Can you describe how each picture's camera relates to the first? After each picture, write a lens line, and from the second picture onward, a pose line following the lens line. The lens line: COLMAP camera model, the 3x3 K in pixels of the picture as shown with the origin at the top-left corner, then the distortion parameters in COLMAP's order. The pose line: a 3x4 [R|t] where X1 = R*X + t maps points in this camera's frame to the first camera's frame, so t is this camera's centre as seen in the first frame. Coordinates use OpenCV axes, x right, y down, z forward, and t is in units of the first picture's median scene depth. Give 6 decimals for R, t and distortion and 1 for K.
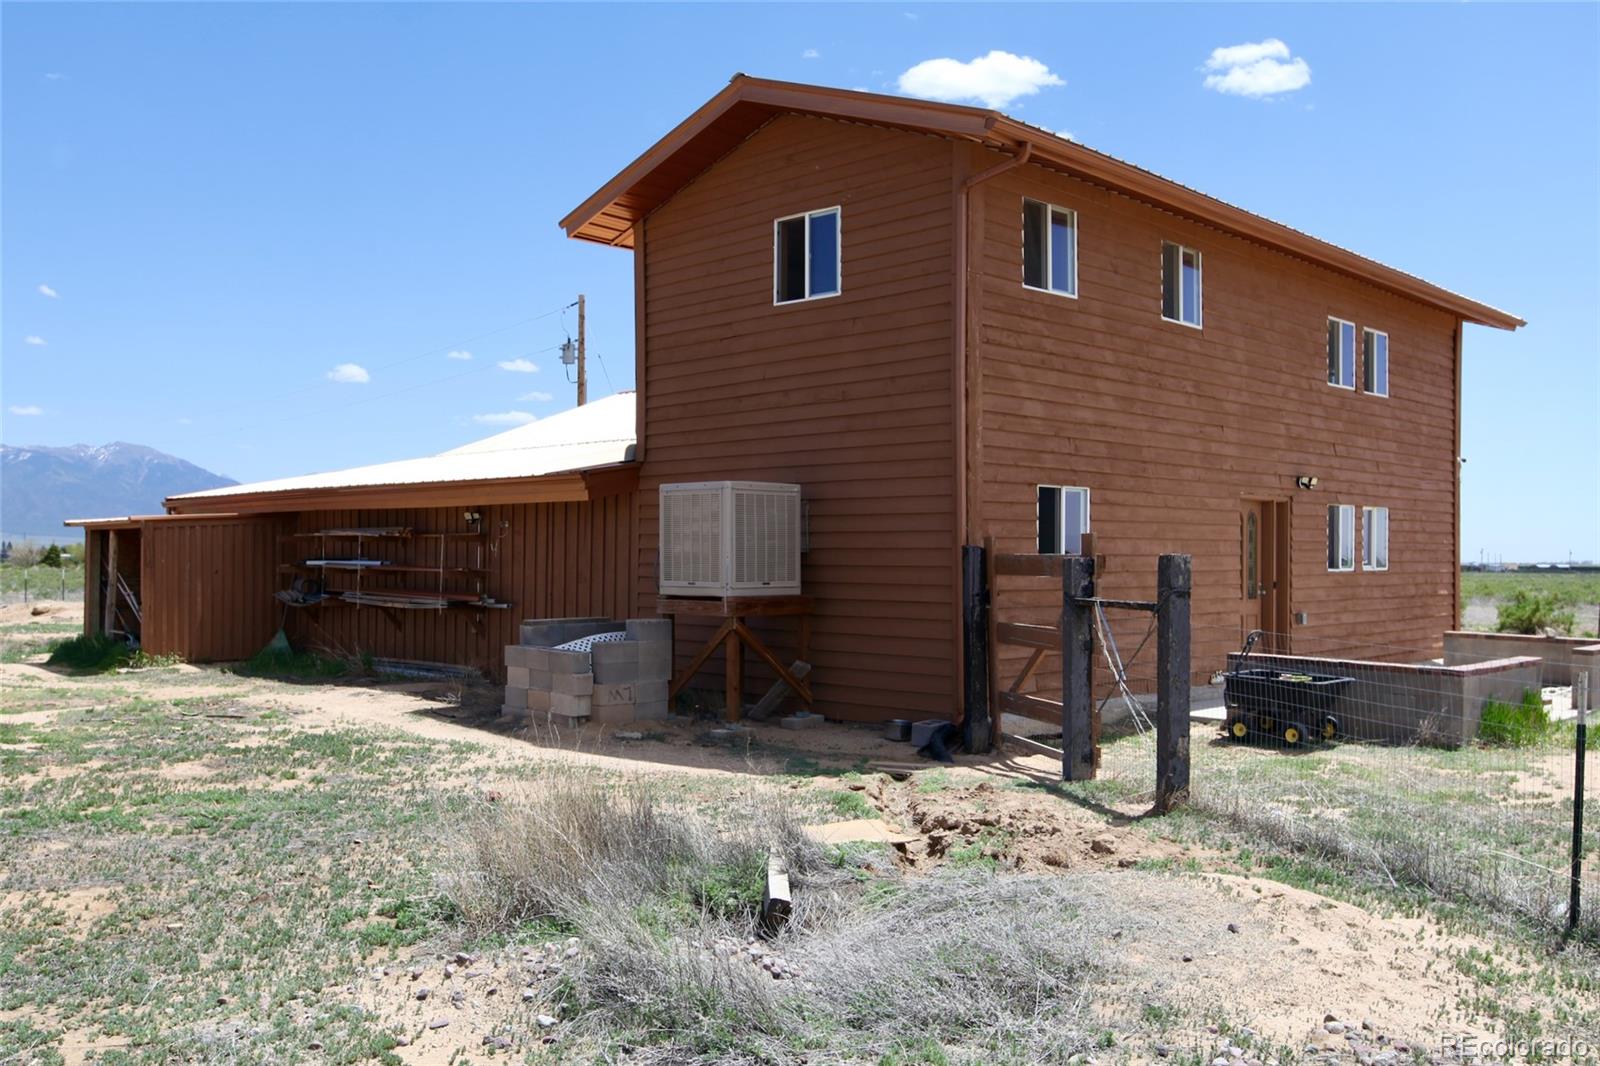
lens RADIAL K [[1341.7, 0, 800.0], [0, 1341.7, 529.3], [0, 0, 1]] dist [-0.005281, 0.002456]
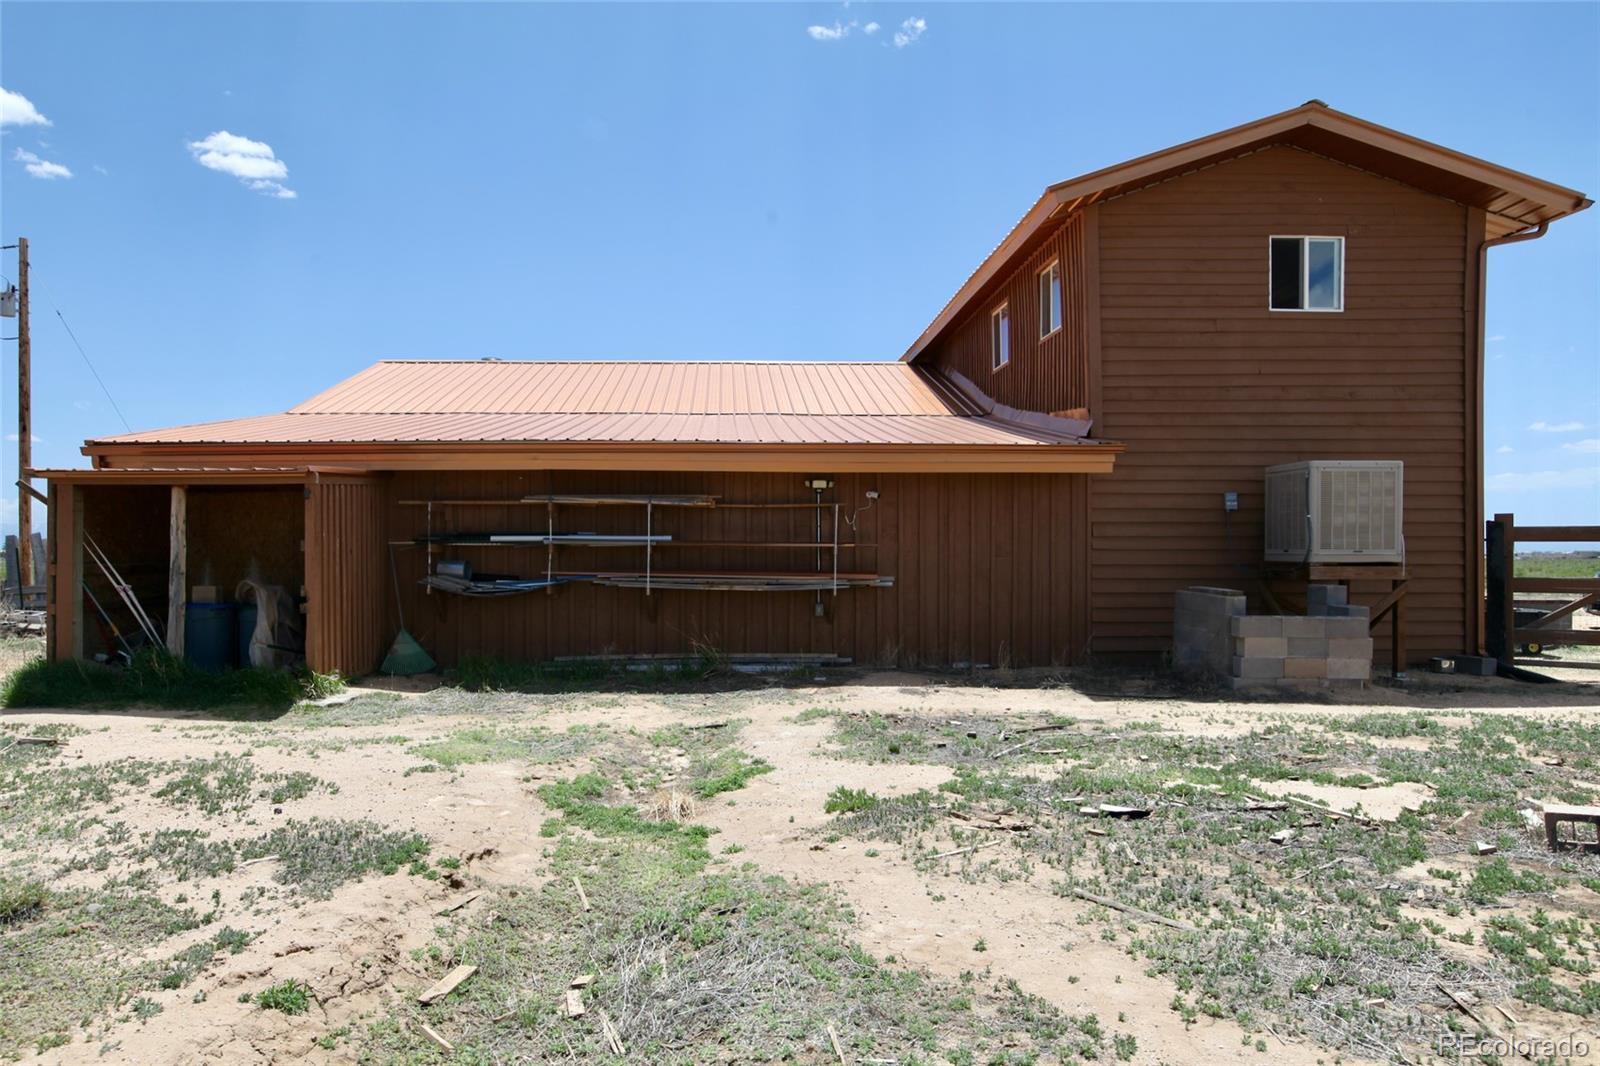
lens RADIAL K [[1006.2, 0, 800.1], [0, 1006.2, 545.9], [0, 0, 1]] dist [-0.001430, 0.000422]
pose [[0.716447, -0.002640, 0.697636, -0.905372], [-0.011306, 0.999818, 0.015395, 0.025695], [-0.697550, -0.018918, 0.716286, 0.658870]]
